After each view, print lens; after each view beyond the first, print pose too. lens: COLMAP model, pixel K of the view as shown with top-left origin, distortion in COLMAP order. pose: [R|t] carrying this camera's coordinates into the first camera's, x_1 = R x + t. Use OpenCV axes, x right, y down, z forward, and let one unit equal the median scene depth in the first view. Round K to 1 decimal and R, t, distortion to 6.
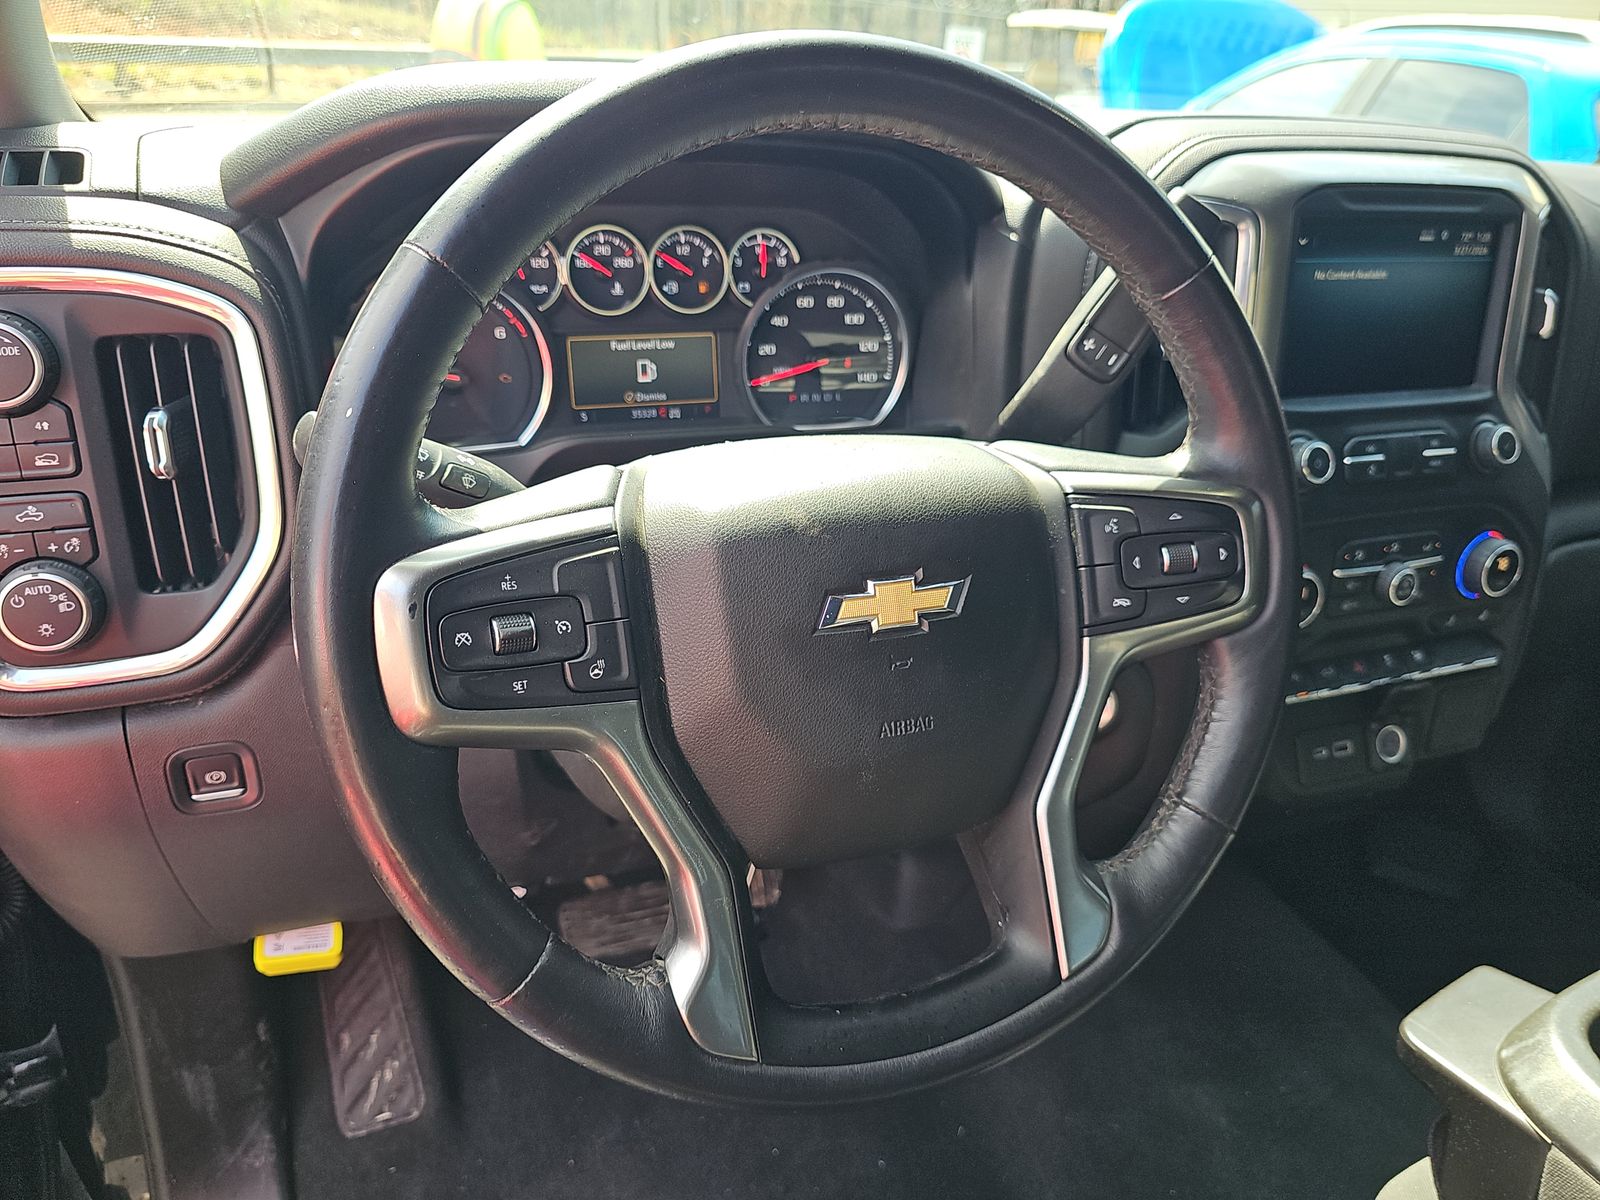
lens RADIAL K [[1073.7, 0, 803.6], [0, 1073.7, 610.8], [0, 0, 1]] dist [0.015150, -0.014442]
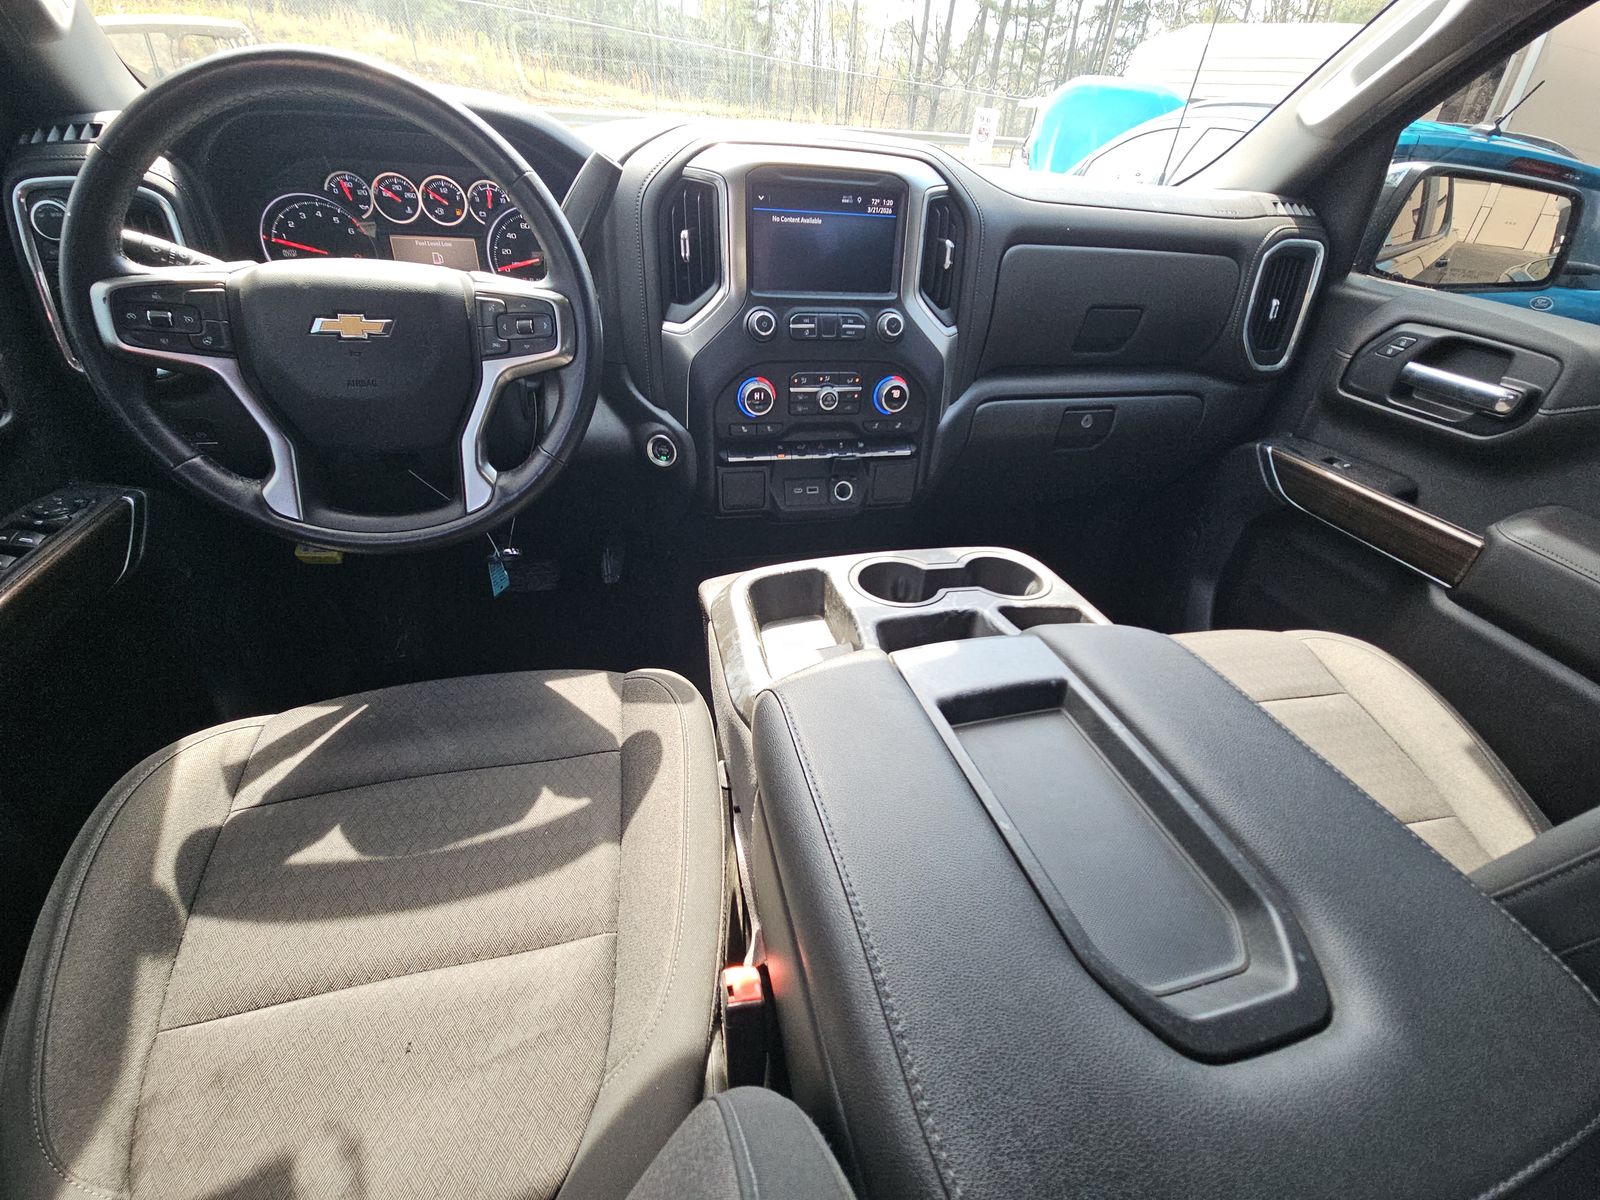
lens RADIAL K [[641.8, 0, 794.3], [0, 641.8, 601.9], [0, 0, 1]] dist [0.001697, -0.000768]
pose [[0.992622, 0.086552, -0.084911, 0.667614], [-0.071431, 0.983317, 0.167286, 0.155127], [0.097974, -0.159987, 0.982245, -0.199053]]
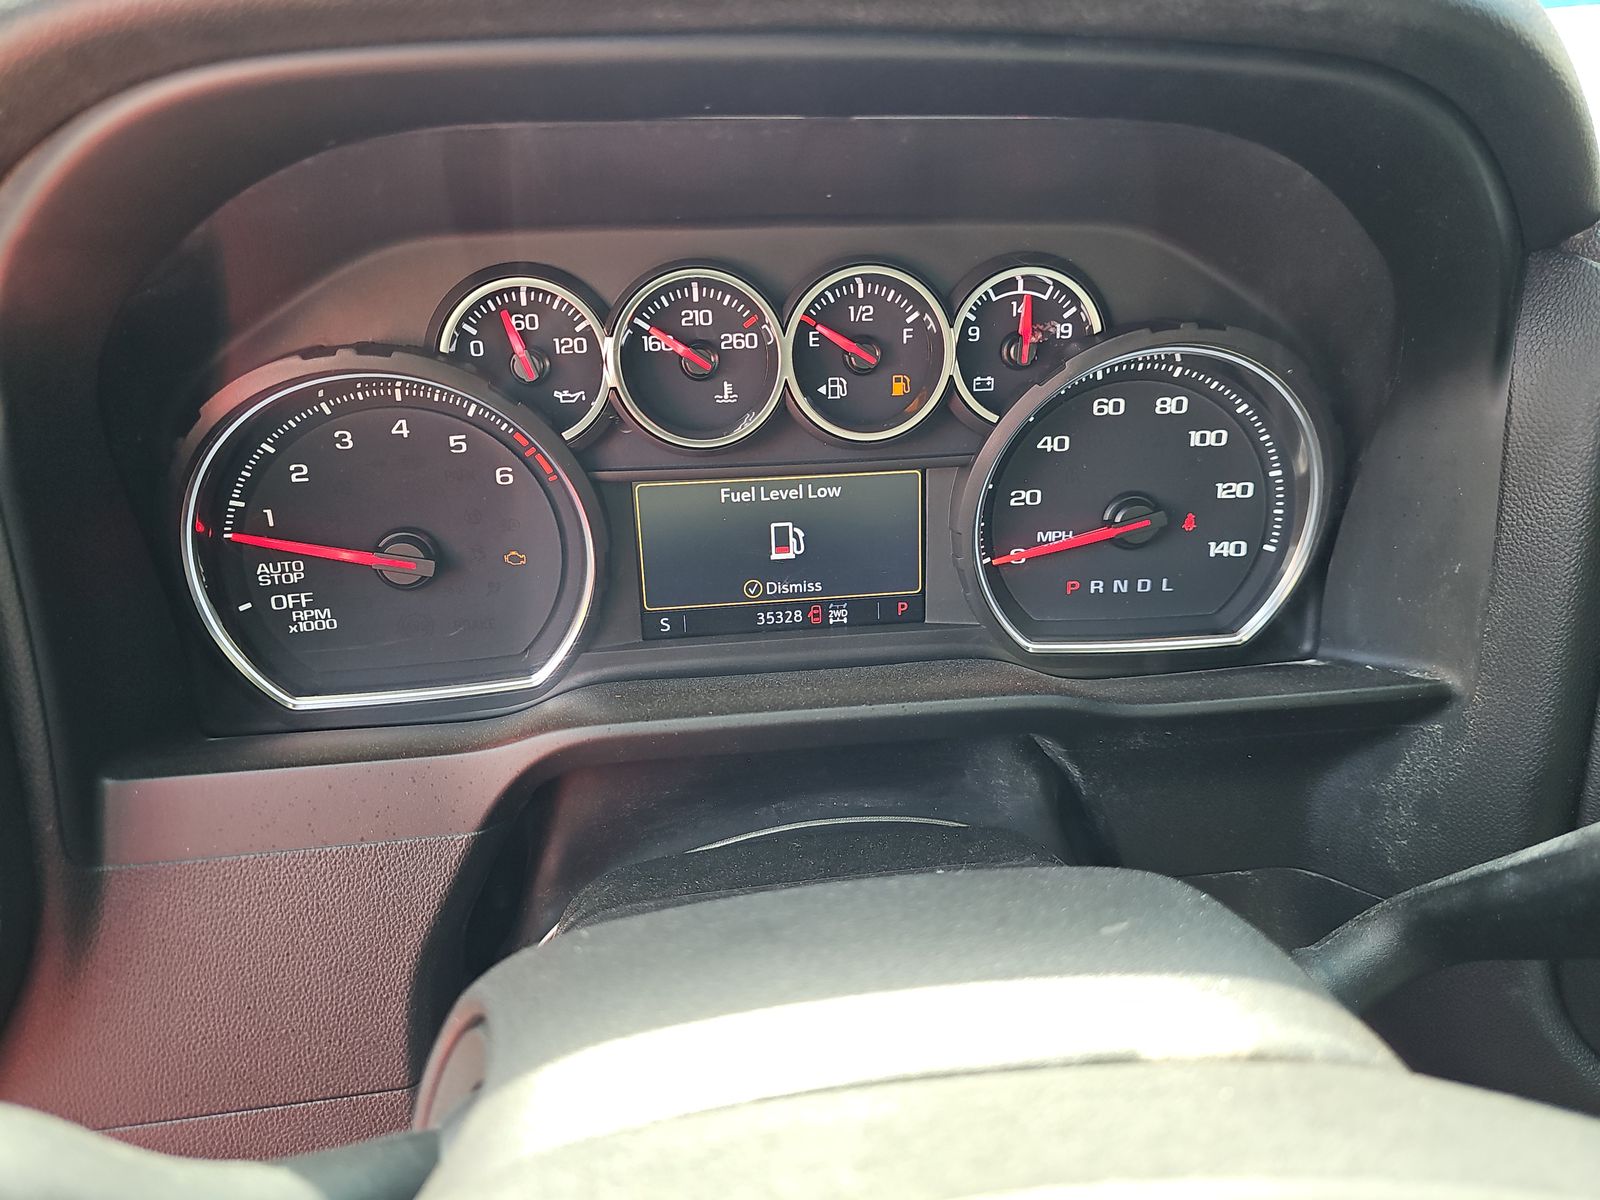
lens RADIAL K [[1073.7, 0, 797.5], [0, 1073.7, 602.7], [0, 0, 1]] dist [0.015150, -0.014442]
pose [[0.966595, 0.055161, -0.250301, -0.008542], [-0.061797, 0.997913, -0.018726, -0.185993], [0.248746, 0.033568, 0.967987, 0.503618]]
